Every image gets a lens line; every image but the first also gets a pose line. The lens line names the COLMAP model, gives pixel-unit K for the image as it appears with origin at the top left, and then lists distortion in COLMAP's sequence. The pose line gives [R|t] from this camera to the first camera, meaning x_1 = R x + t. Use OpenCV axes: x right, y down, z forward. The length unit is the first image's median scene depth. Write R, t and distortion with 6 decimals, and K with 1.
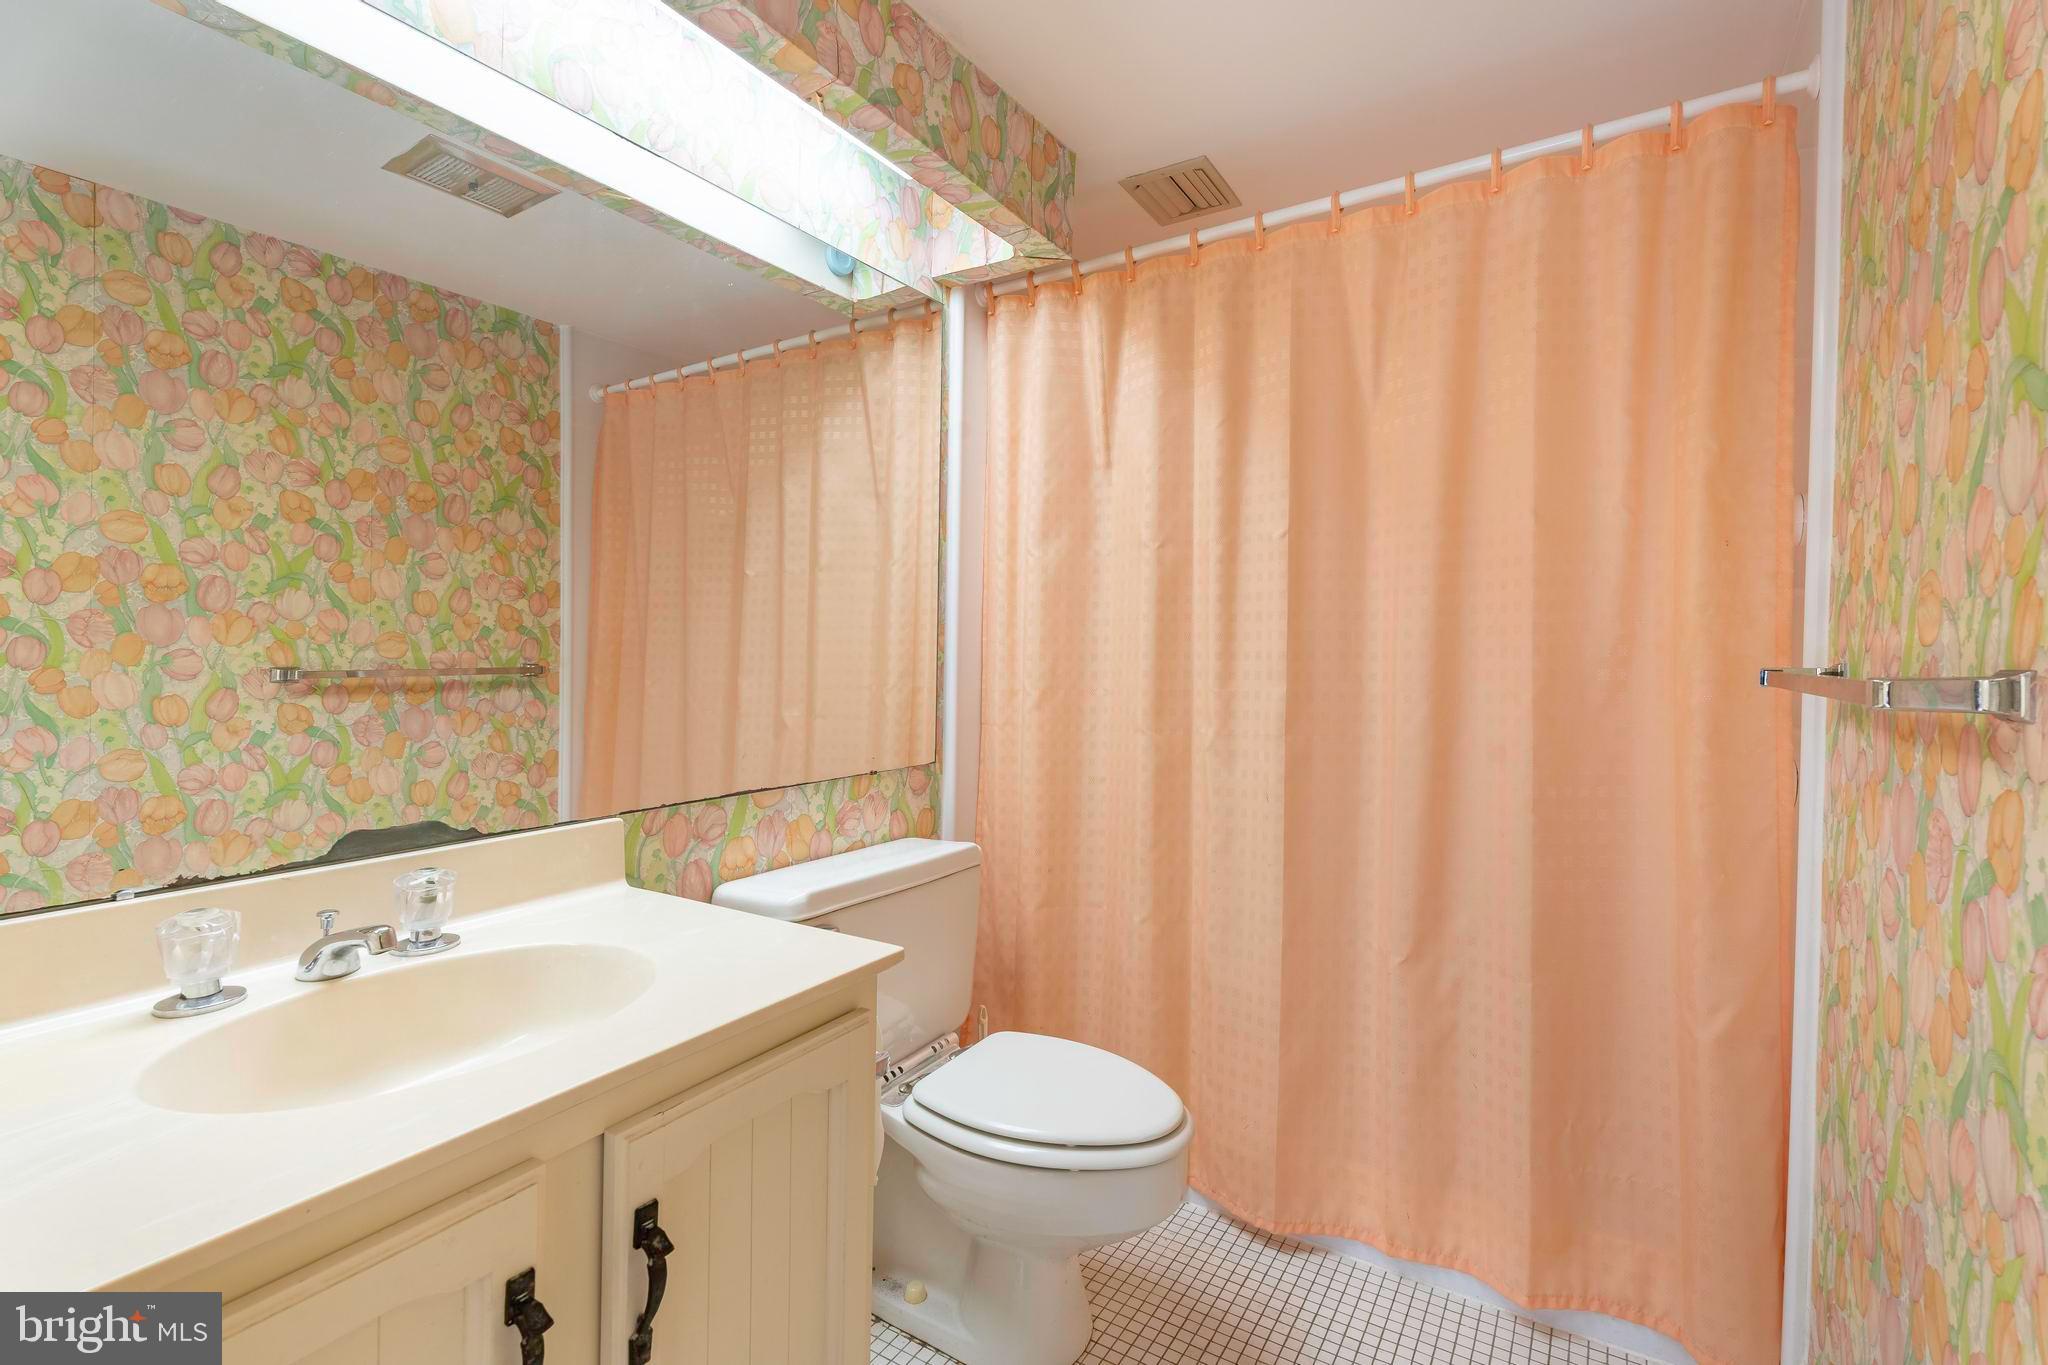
lens RADIAL K [[918.7, 0, 1021.1], [0, 918.7, 678.9], [0, 0, 1]] dist [0.005082, -0.000788]
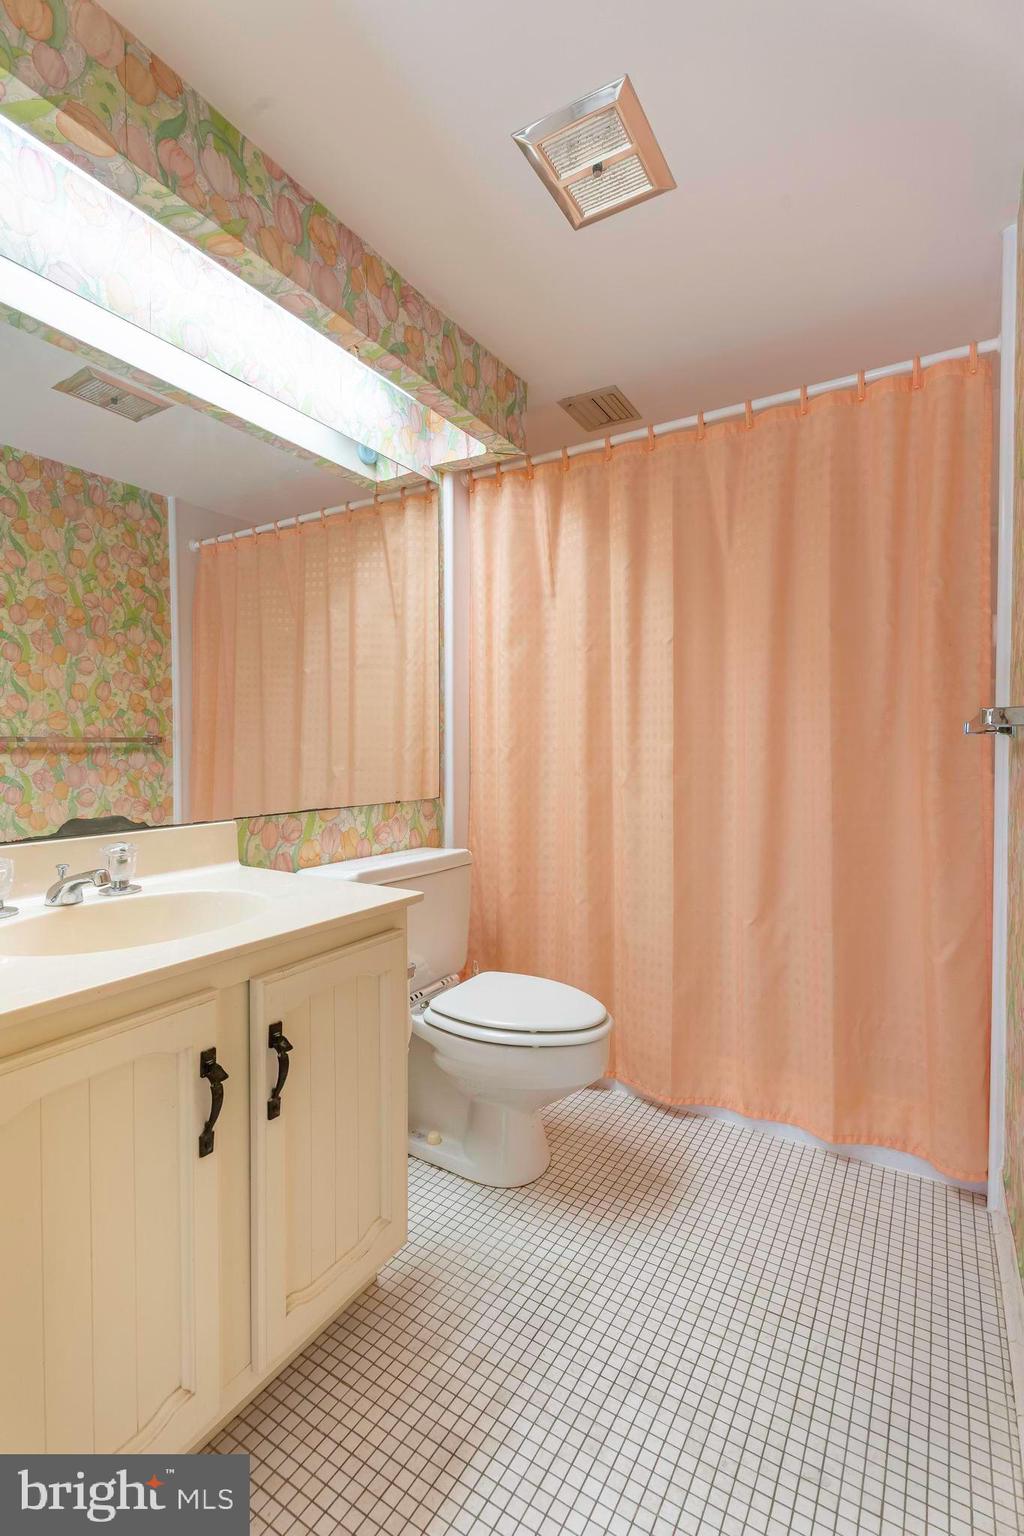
lens RADIAL K [[684.4, 0, 544.1], [0, 684.4, 778.5], [0, 0, 1]] dist [0.001132, 0.000613]
pose [[0.997827, -0.018065, 0.063365, 0.005091], [0.016798, 0.999650, 0.020460, 0.041190], [-0.063713, -0.019351, 0.997781, -0.107965]]
